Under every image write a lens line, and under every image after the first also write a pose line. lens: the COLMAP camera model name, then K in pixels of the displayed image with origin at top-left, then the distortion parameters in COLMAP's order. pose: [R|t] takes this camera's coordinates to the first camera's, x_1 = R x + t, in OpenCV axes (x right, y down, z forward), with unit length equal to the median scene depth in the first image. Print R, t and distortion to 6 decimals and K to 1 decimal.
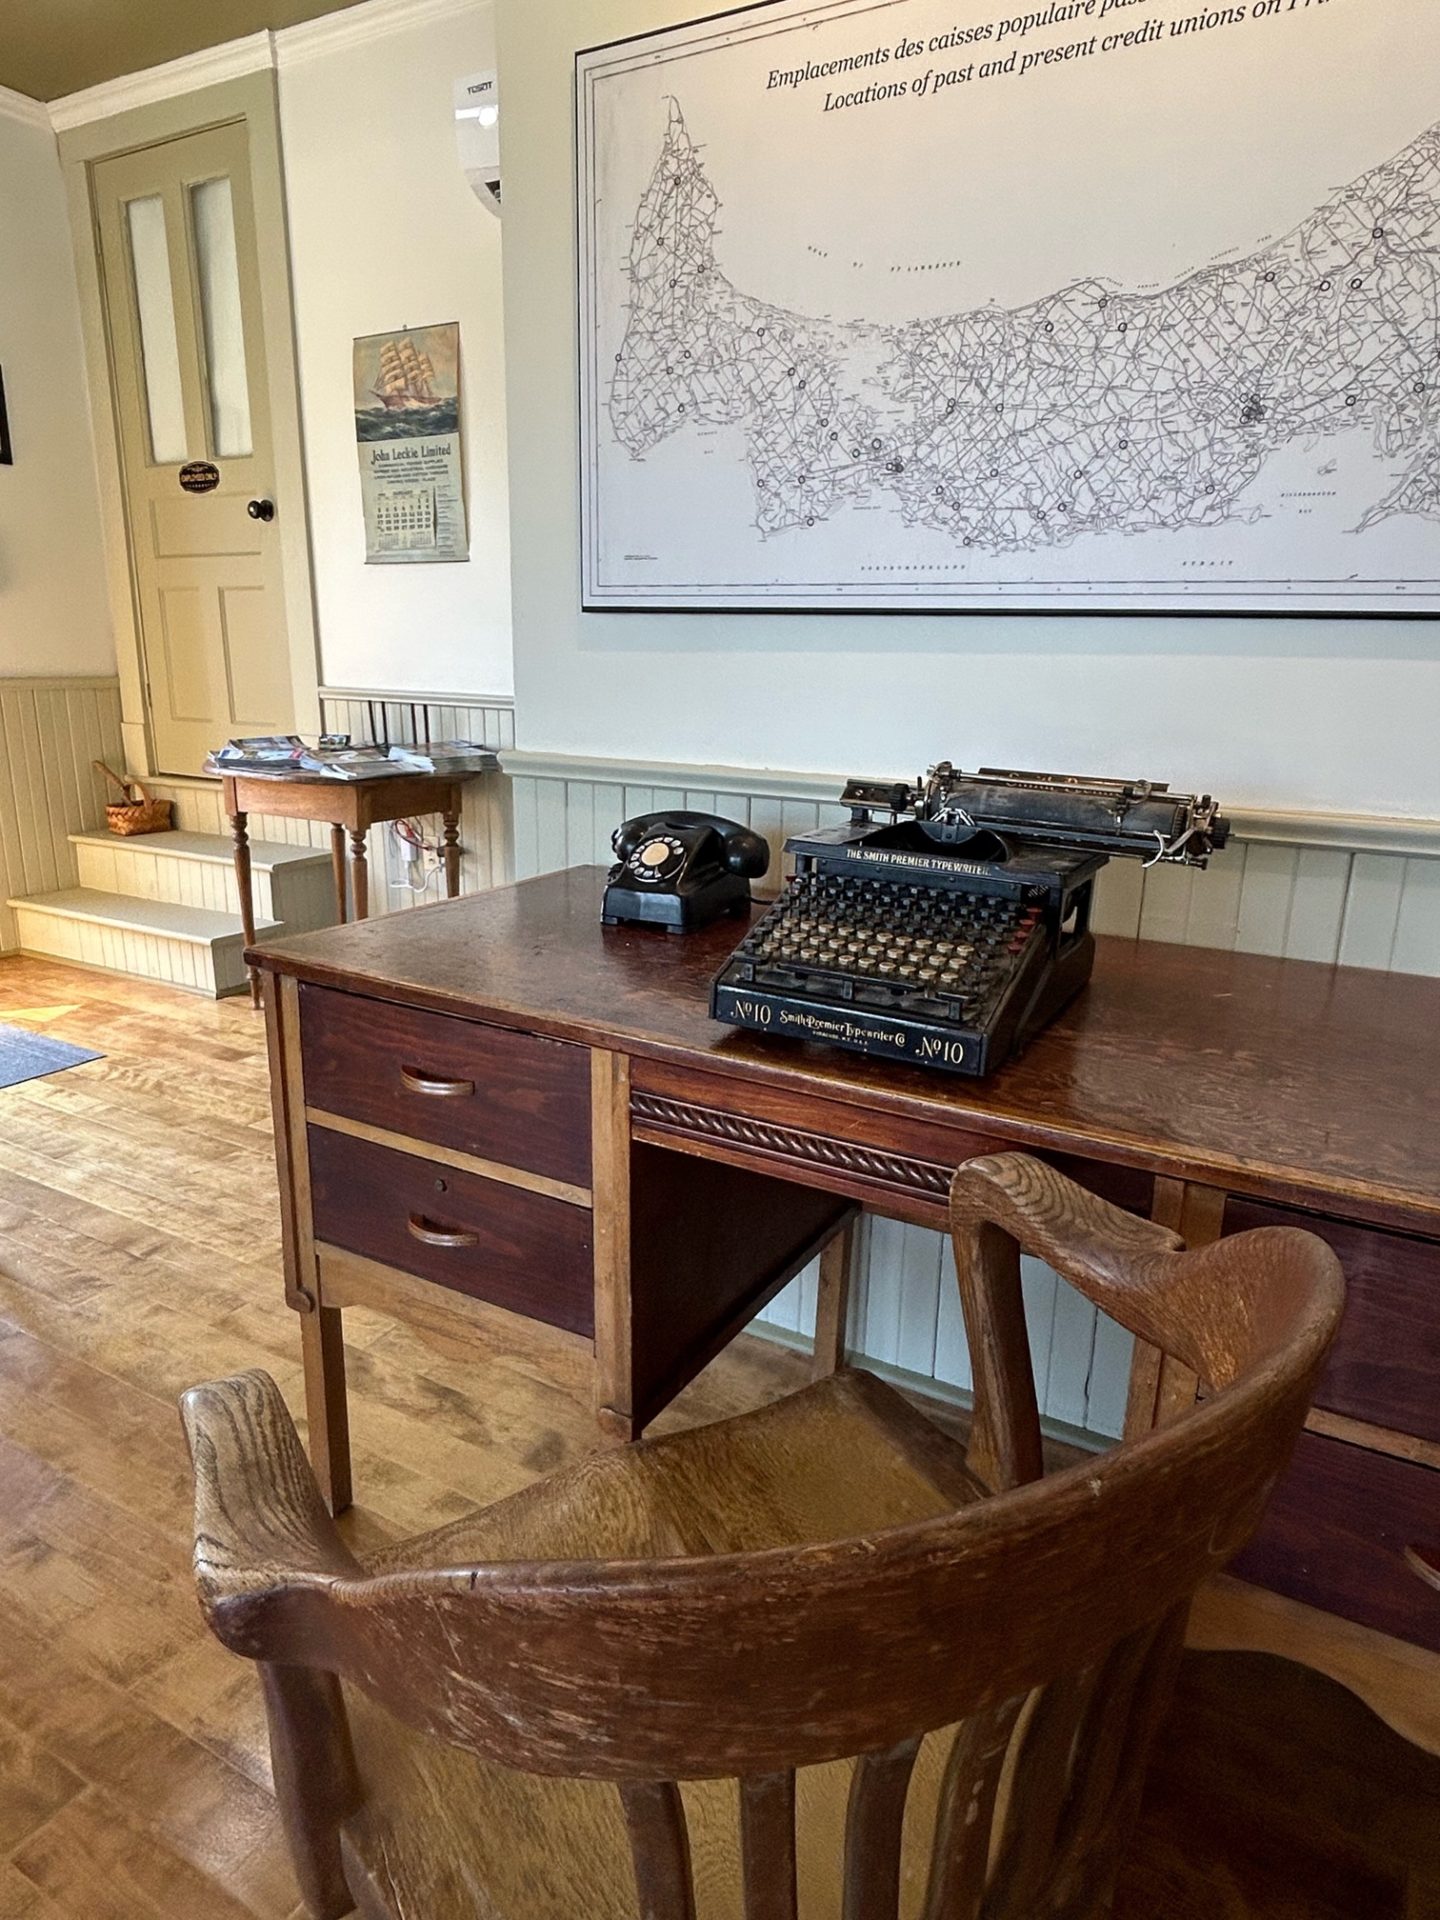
lens RADIAL K [[1178.0, 0, 718.7], [0, 1178.0, 932.1], [0, 0, 1]] dist [-0.005652, -0.008549]
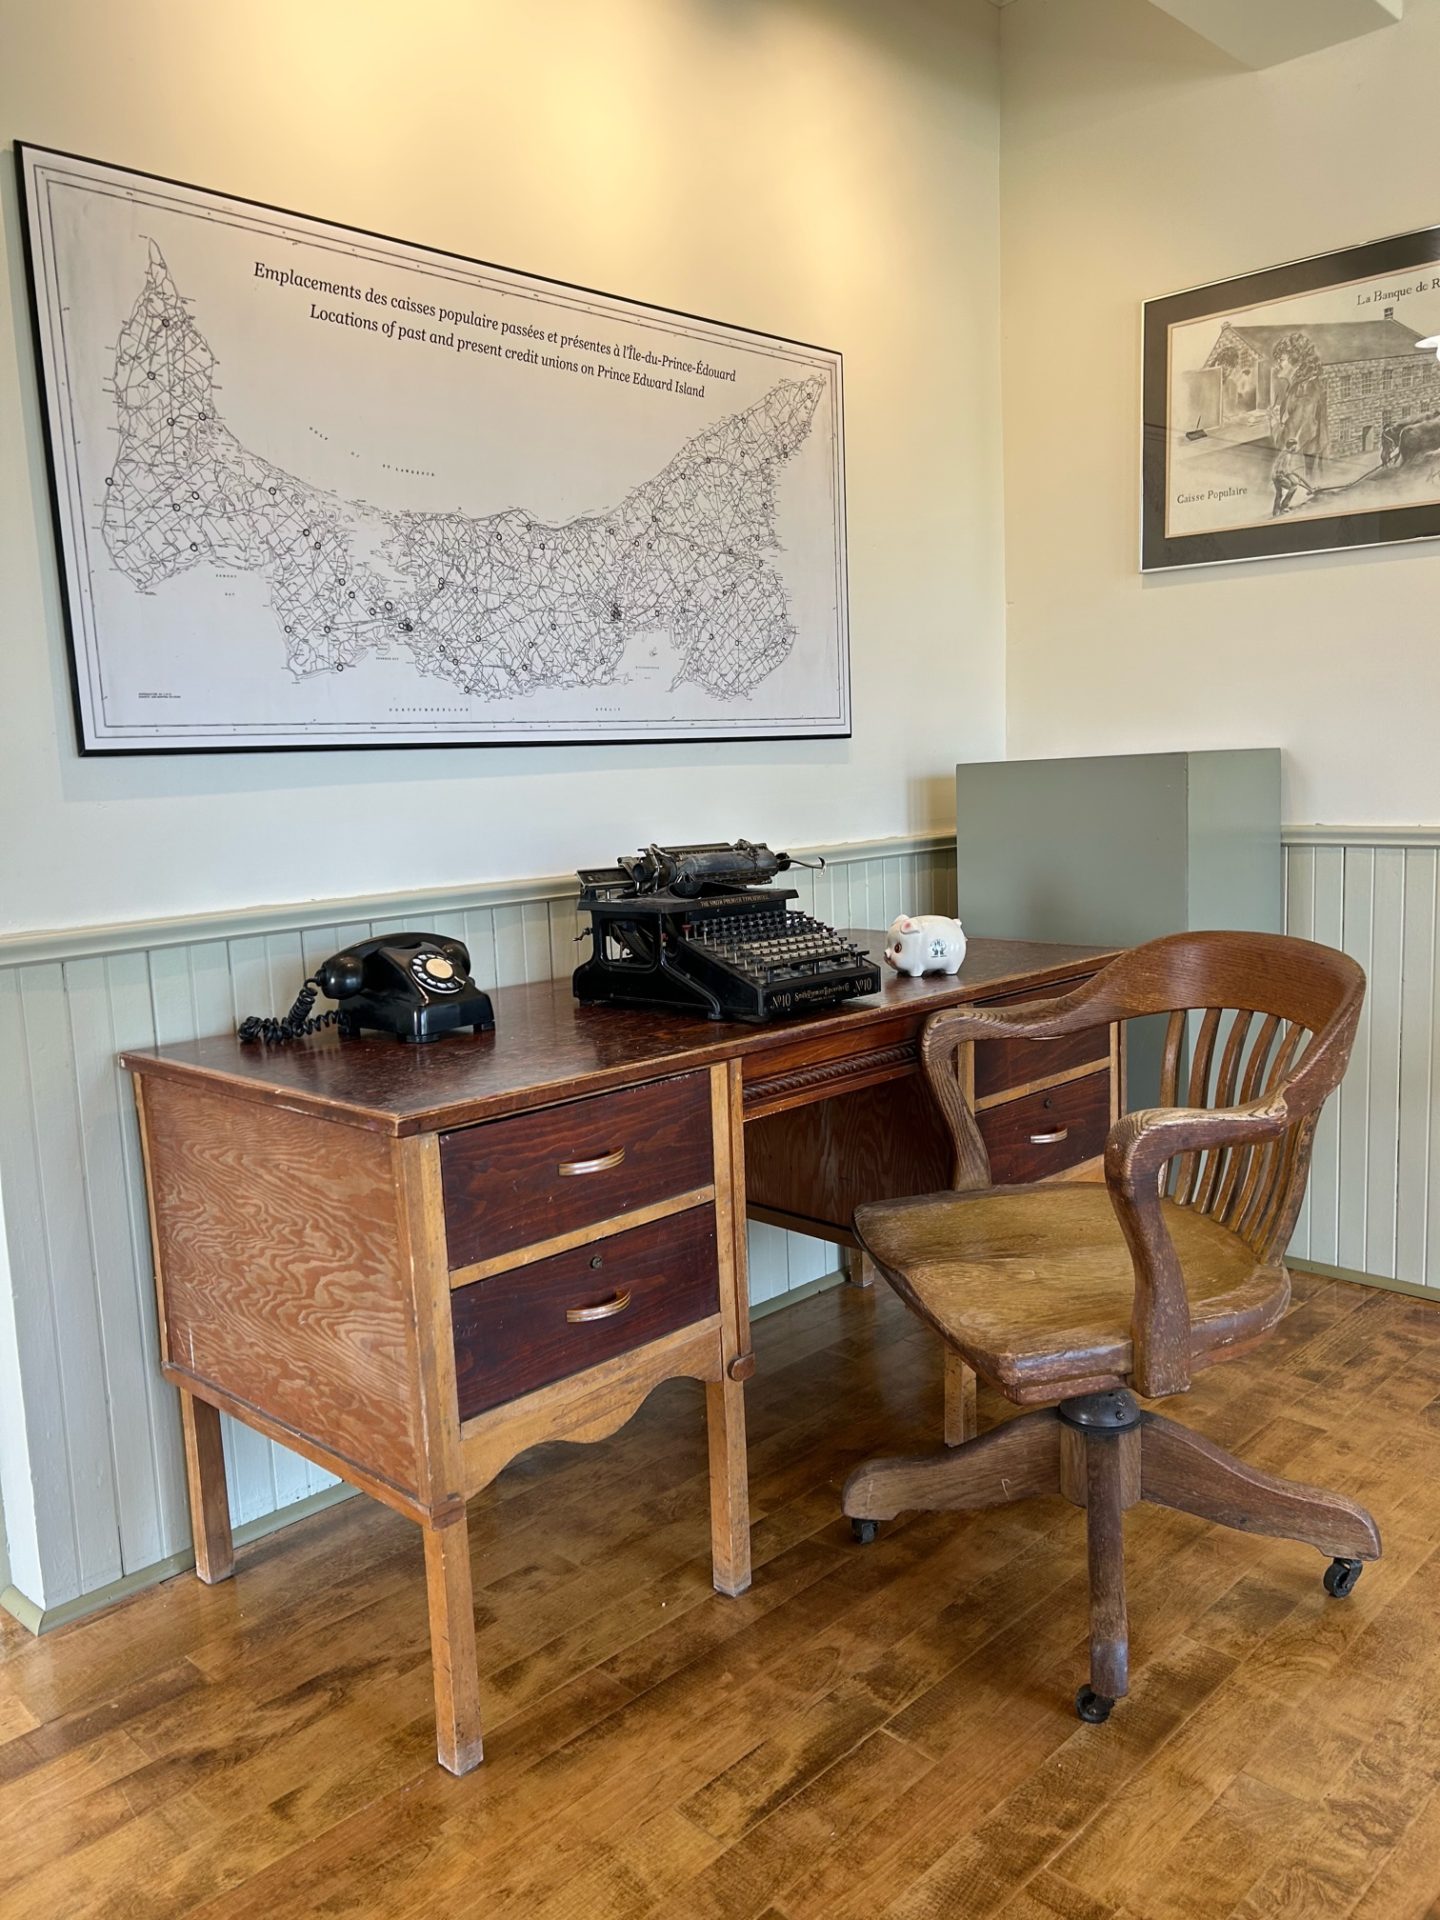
lens RADIAL K [[1450.5, 0, 719.7], [0, 1450.5, 962.8], [0, 0, 1]] dist [-0.007199, 0.004042]
pose [[0.256455, -0.155843, 0.953910, -1.207397], [0.282708, 0.955851, 0.080155, -0.101675], [-0.924287, 0.249122, 0.289191, 0.375284]]
